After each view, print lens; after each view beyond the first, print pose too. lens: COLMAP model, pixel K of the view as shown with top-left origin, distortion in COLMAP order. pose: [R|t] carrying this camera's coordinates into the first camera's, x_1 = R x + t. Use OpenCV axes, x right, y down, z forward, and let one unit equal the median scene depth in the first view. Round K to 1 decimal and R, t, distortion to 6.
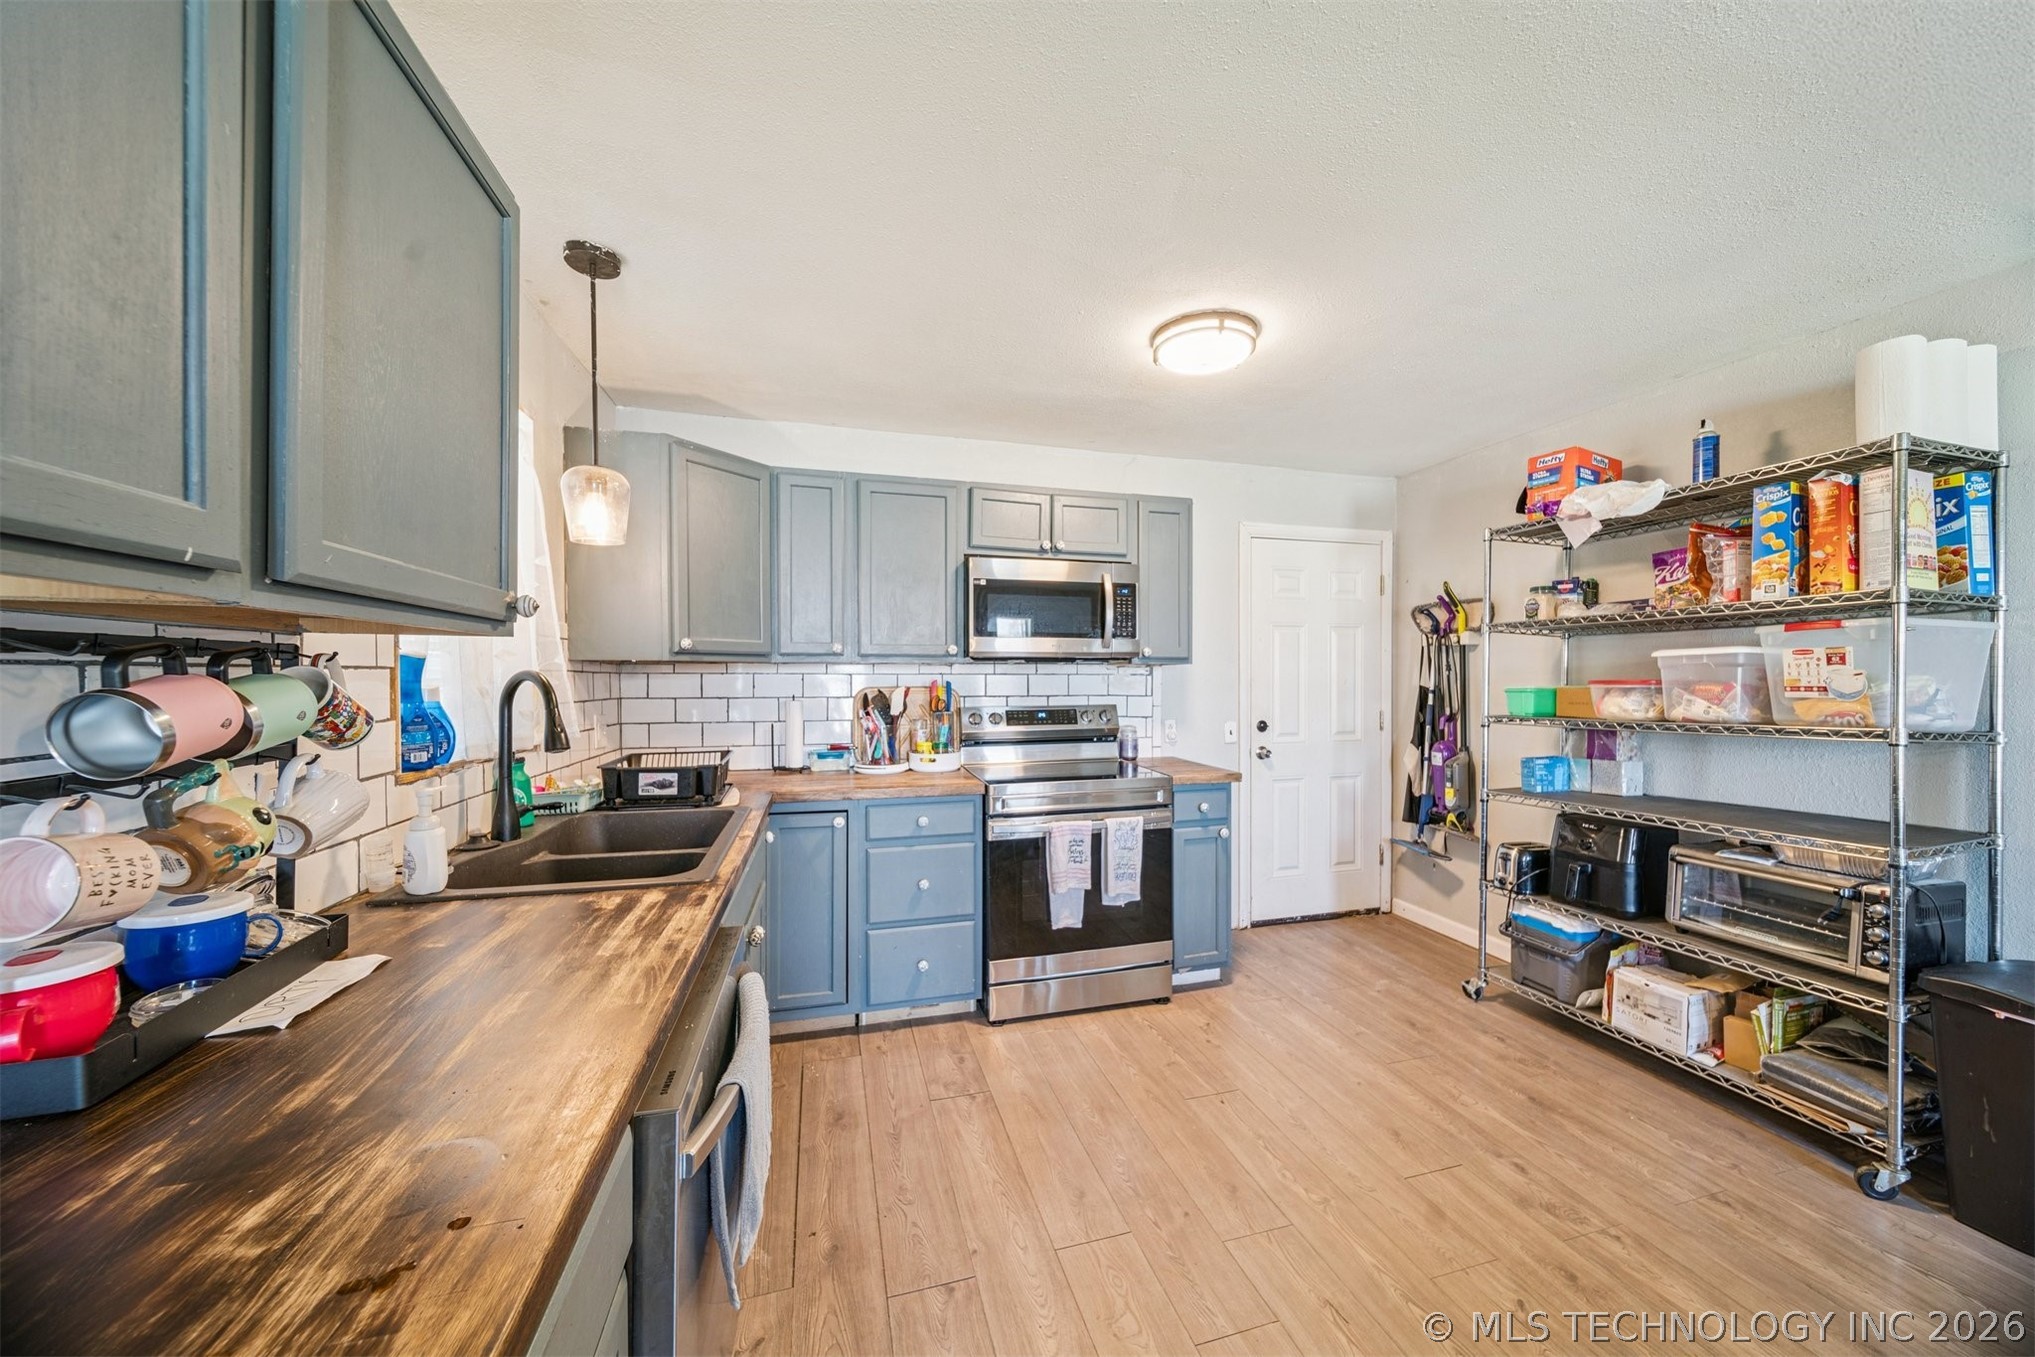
lens RADIAL K [[728.9, 0, 1033.3], [0, 728.9, 680.0], [0, 0, 1]] dist [-0.001229, -0.000447]
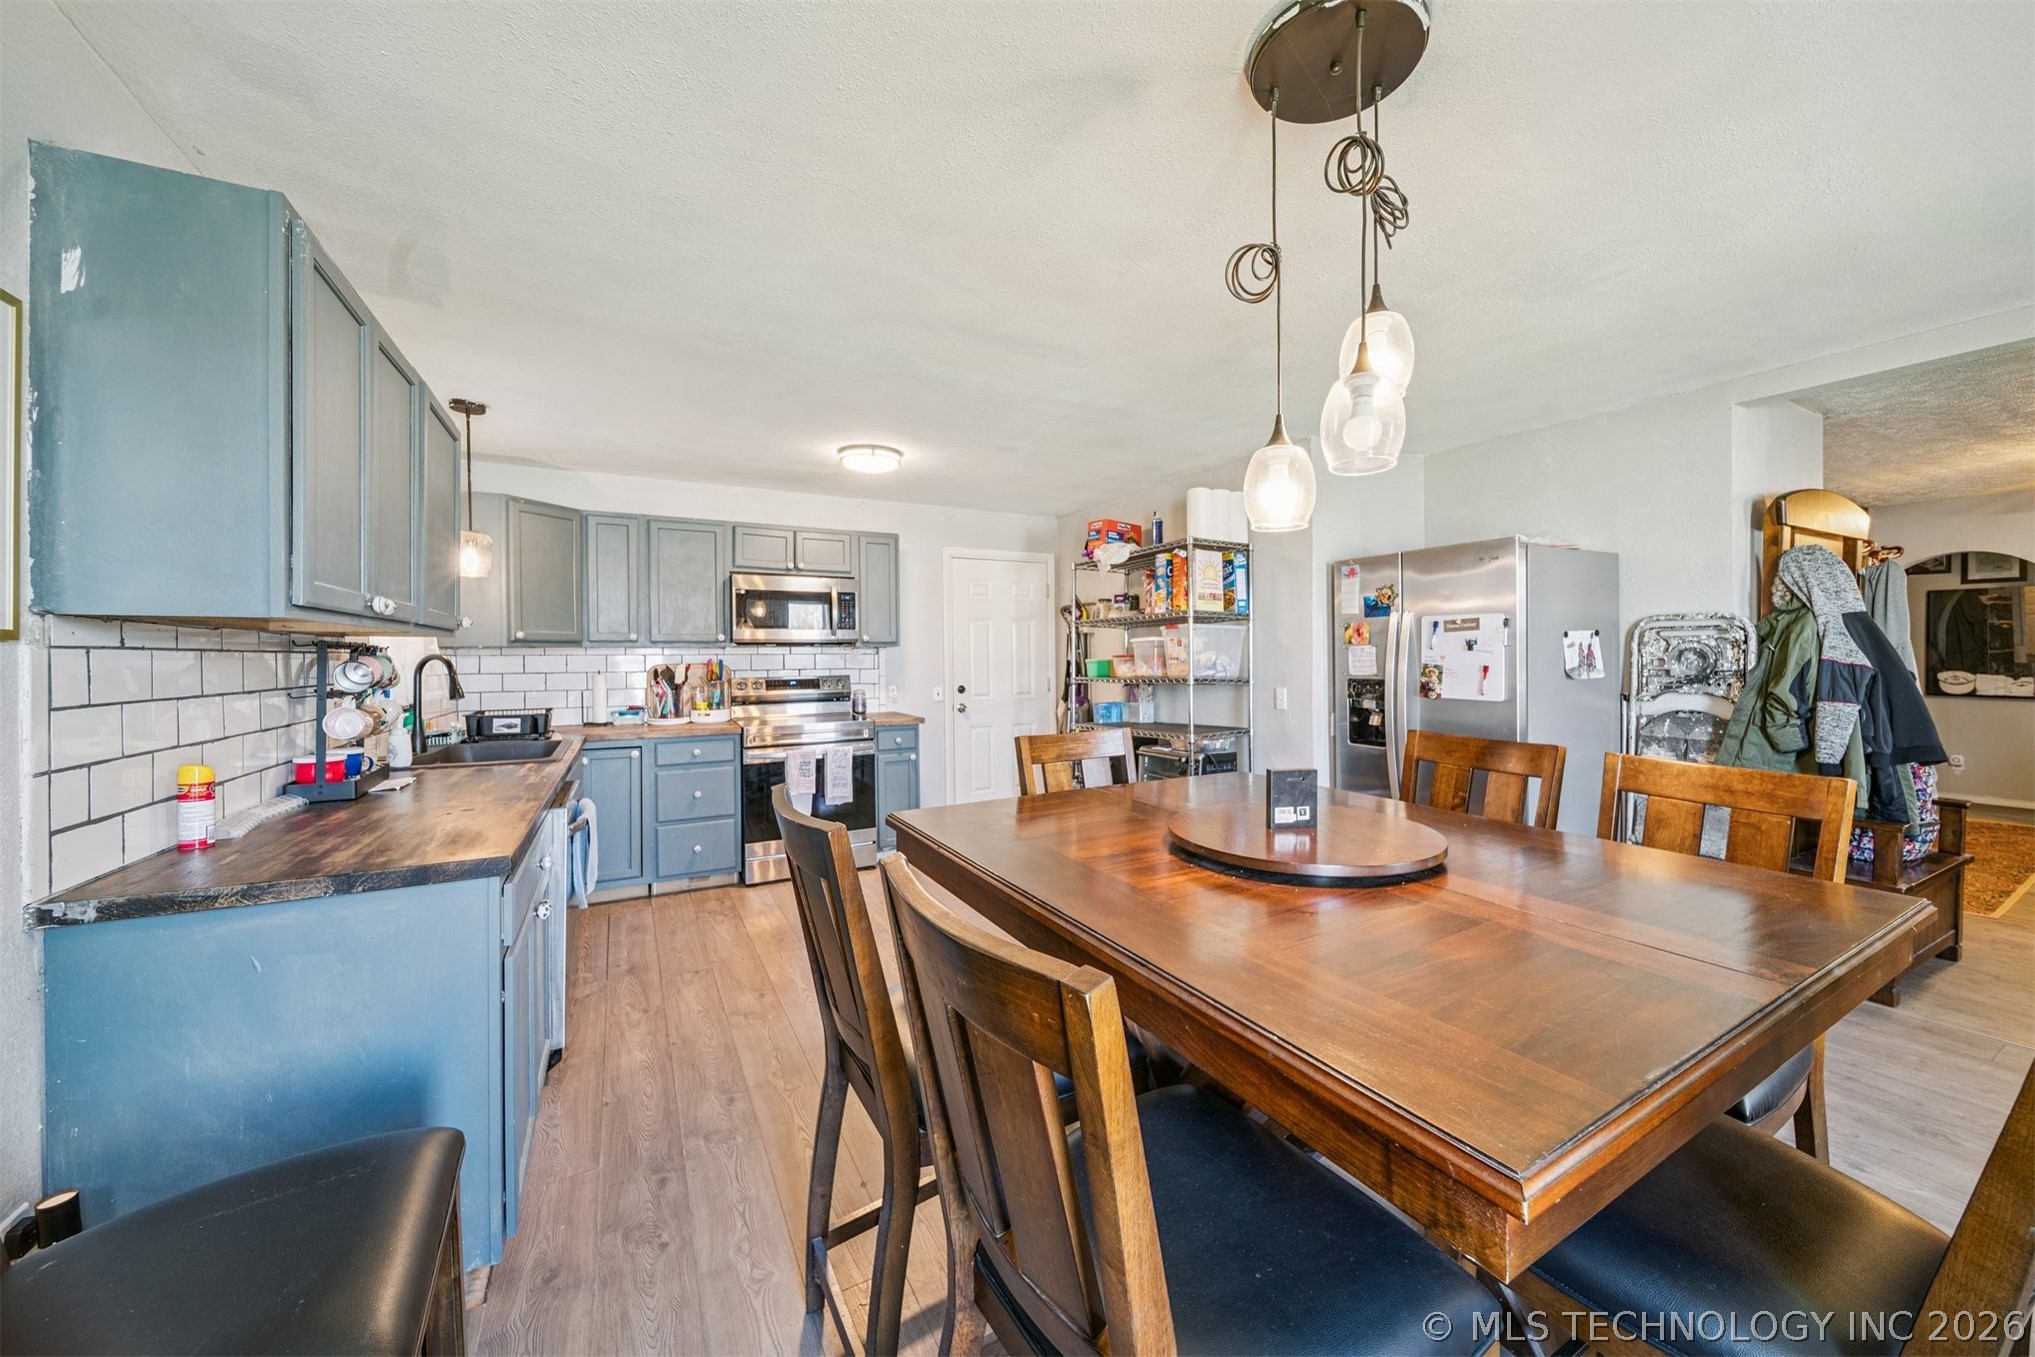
lens RADIAL K [[728.9, 0, 1036.1], [0, 728.9, 659.0], [0, 0, 1]] dist [-0.001229, -0.000447]
pose [[0.972774, -0.008270, 0.231607, 0.172088], [0.008490, 0.999964, 0.000048, 0.006688], [-0.231599, 0.001919, 0.972809, -0.586797]]
